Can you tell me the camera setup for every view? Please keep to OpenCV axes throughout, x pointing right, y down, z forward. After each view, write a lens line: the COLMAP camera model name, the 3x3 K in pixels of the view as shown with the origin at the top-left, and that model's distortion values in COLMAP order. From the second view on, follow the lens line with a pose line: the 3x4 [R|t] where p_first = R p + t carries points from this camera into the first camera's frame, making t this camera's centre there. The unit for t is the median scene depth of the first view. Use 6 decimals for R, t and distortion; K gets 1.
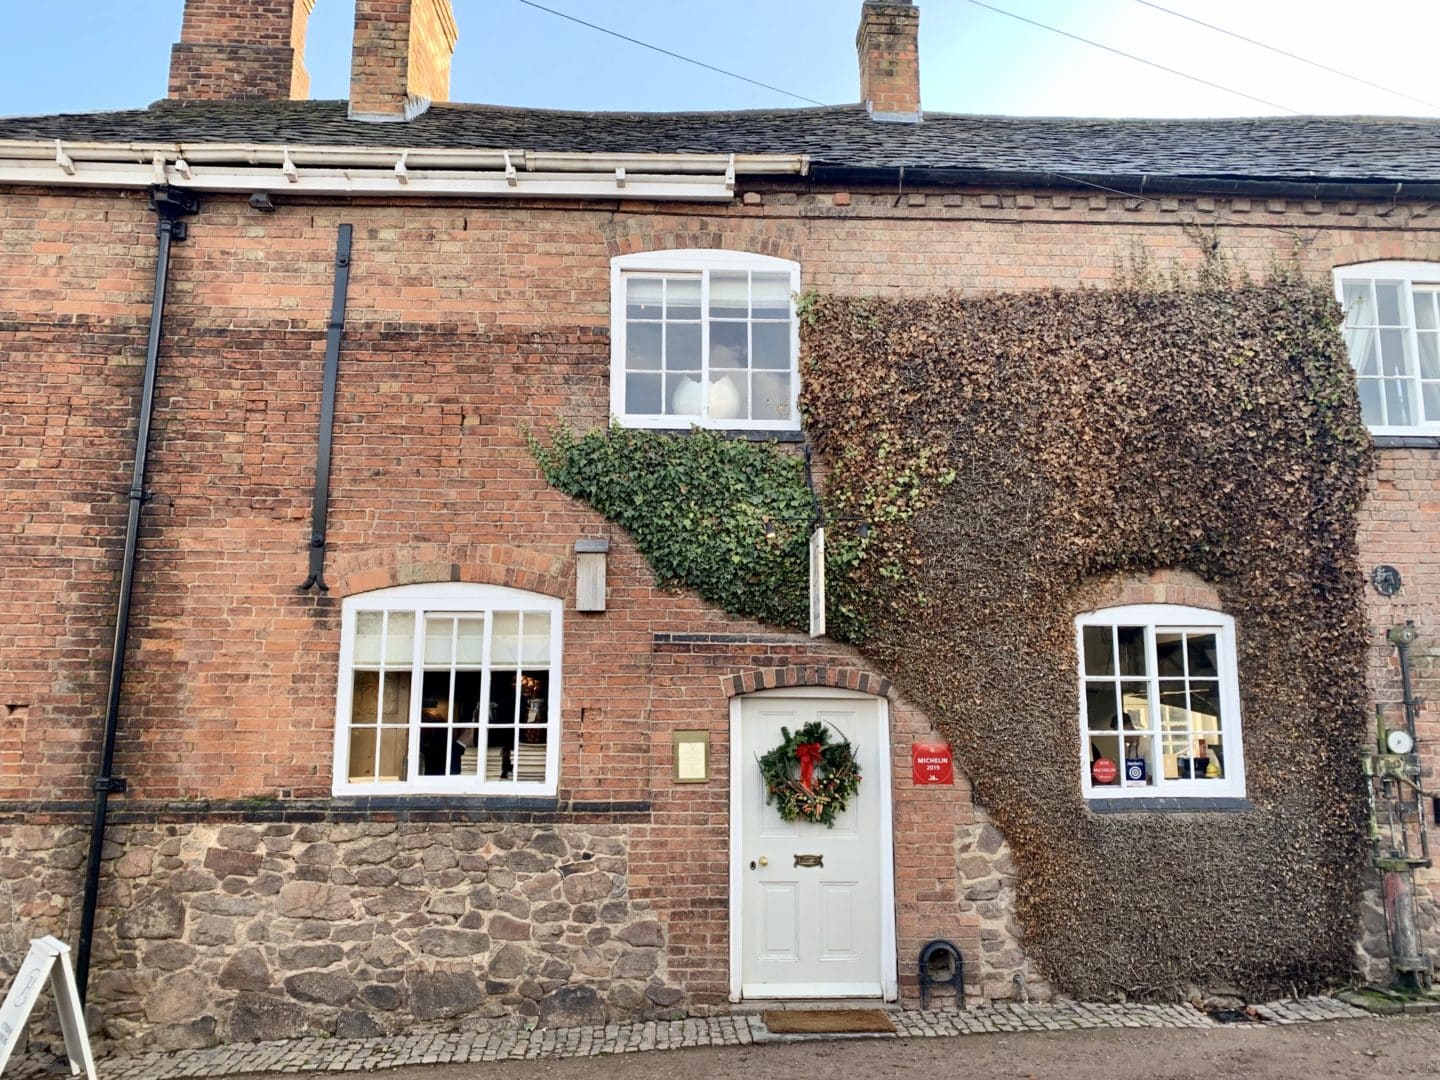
lens RADIAL K [[1139.5, 0, 720.0], [0, 1139.5, 540.0], [0, 0, 1]] dist [0.053498, -0.056932]
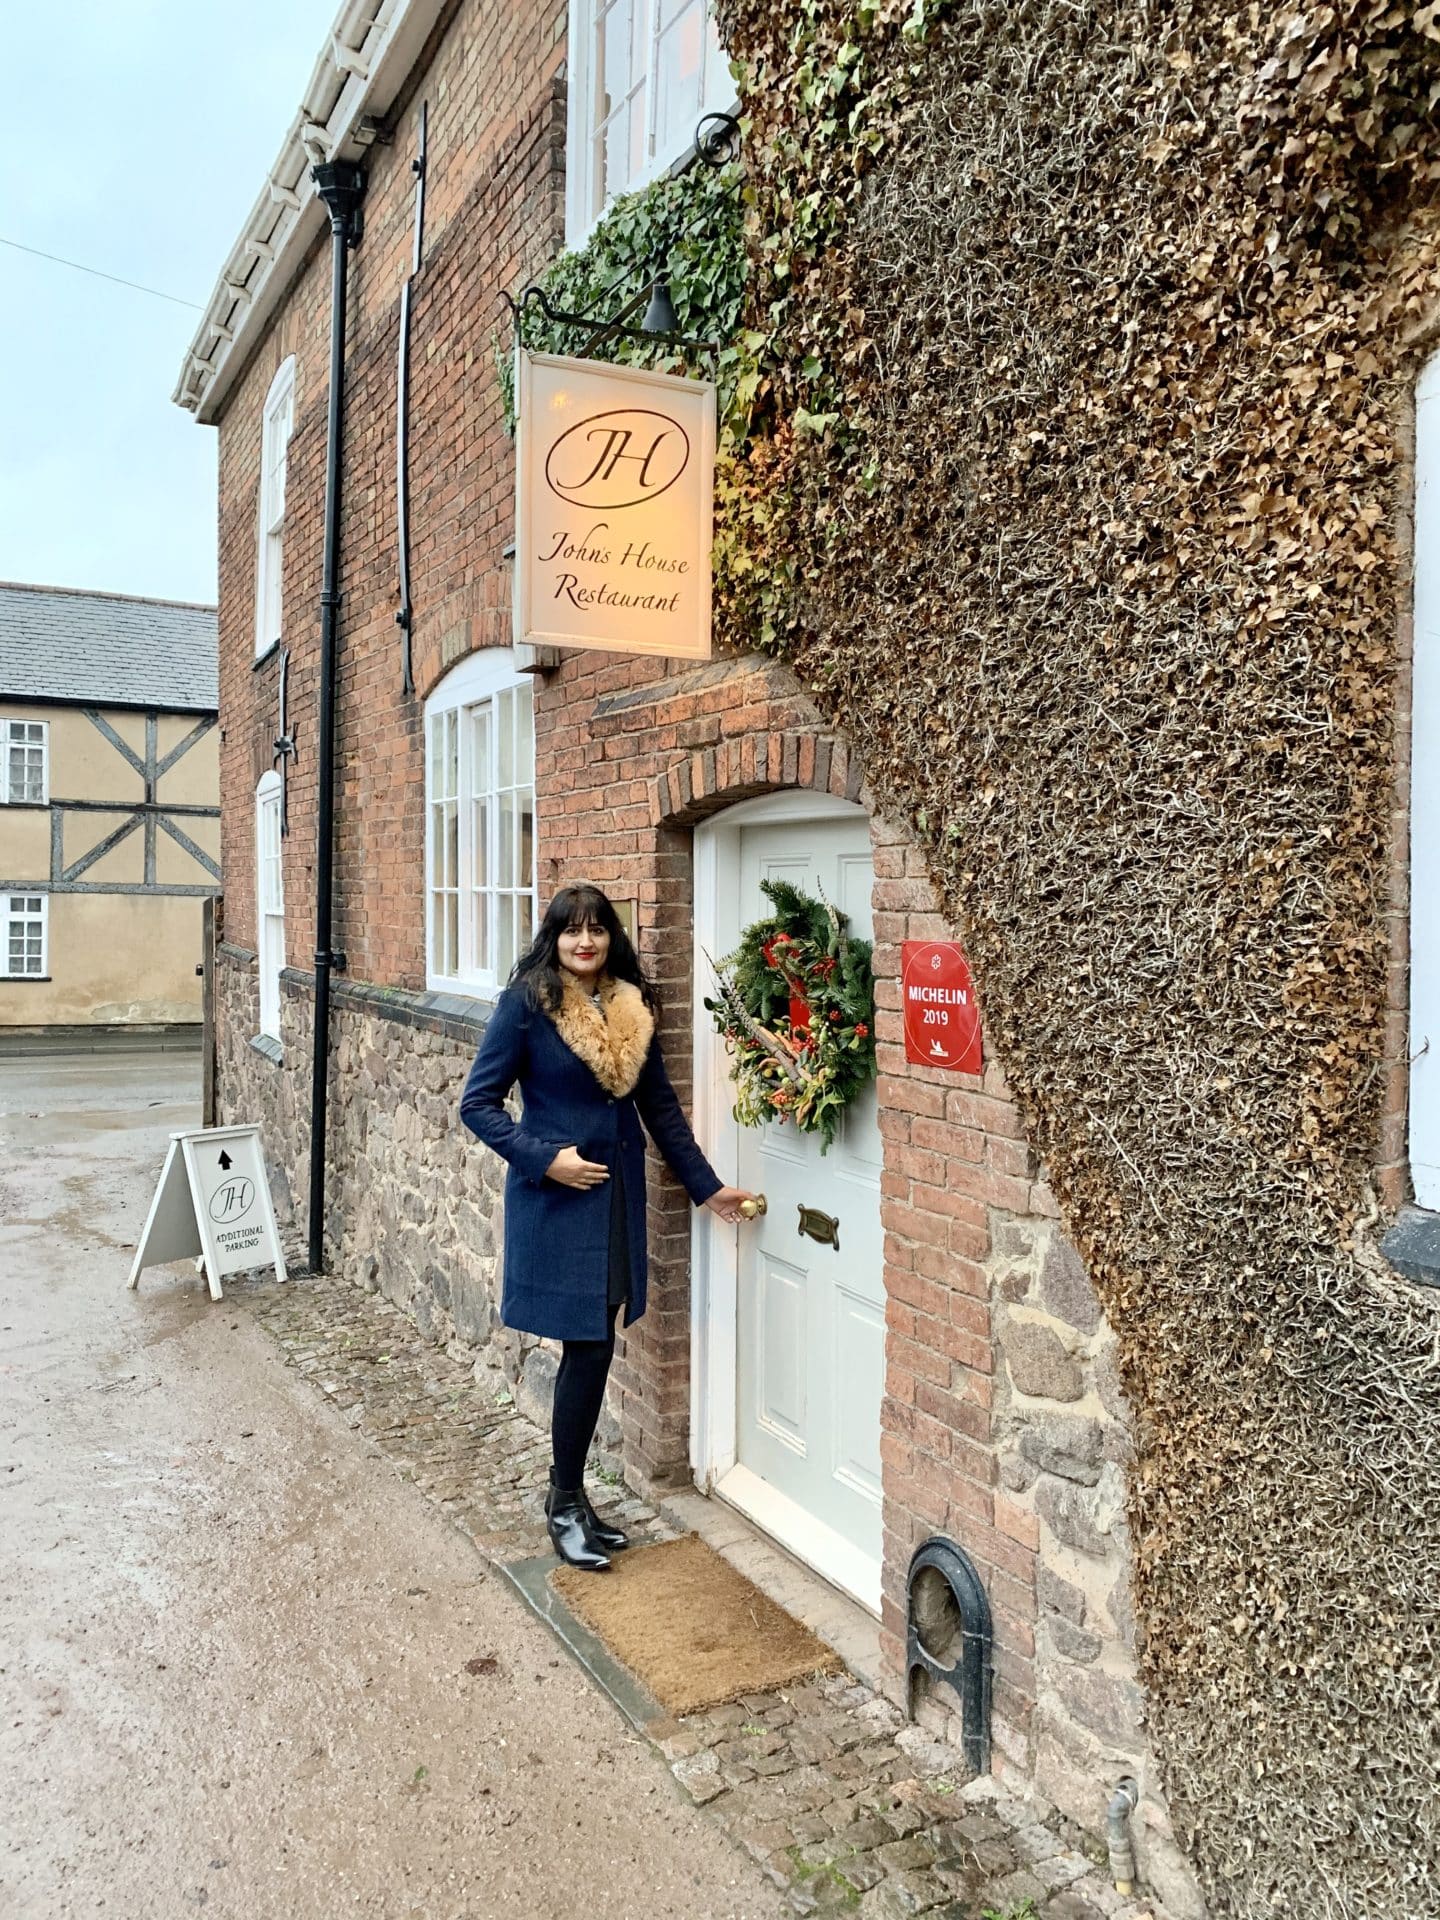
lens RADIAL K [[1449.2, 0, 716.6], [0, 1449.2, 918.4], [0, 0, 1]] dist [0.095766, -0.165371]
pose [[0.431725, 0.014330, -0.901892, 0.510944], [0.130211, 0.988411, 0.078036, 0.130718], [0.892558, -0.151126, 0.424855, 0.766936]]
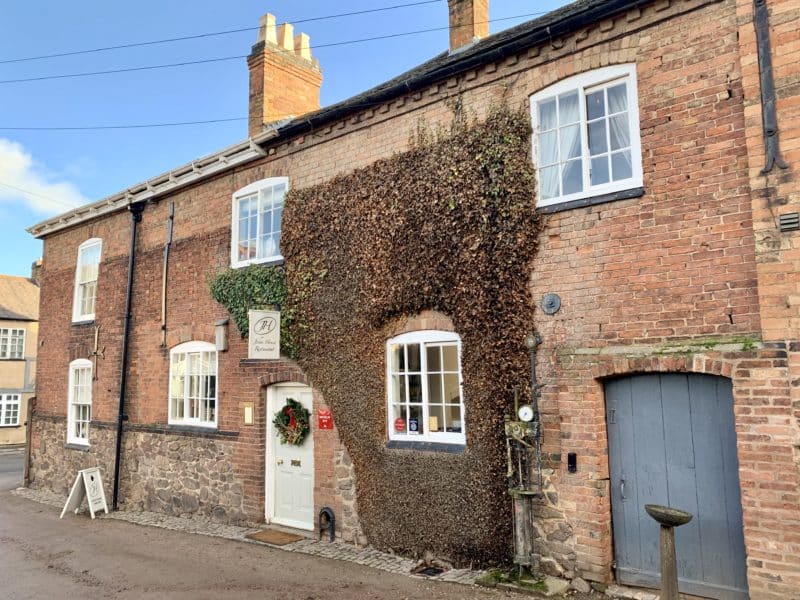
lens RADIAL K [[603.9, 0, 400.0], [0, 603.9, 300.0], [0, 0, 1]] dist [0.095766, -0.165371]
pose [[0.748970, -0.095282, -0.655717, 0.981845], [0.121629, 0.992561, -0.005302, 0.011017], [0.651345, -0.075783, 0.754988, 0.297223]]
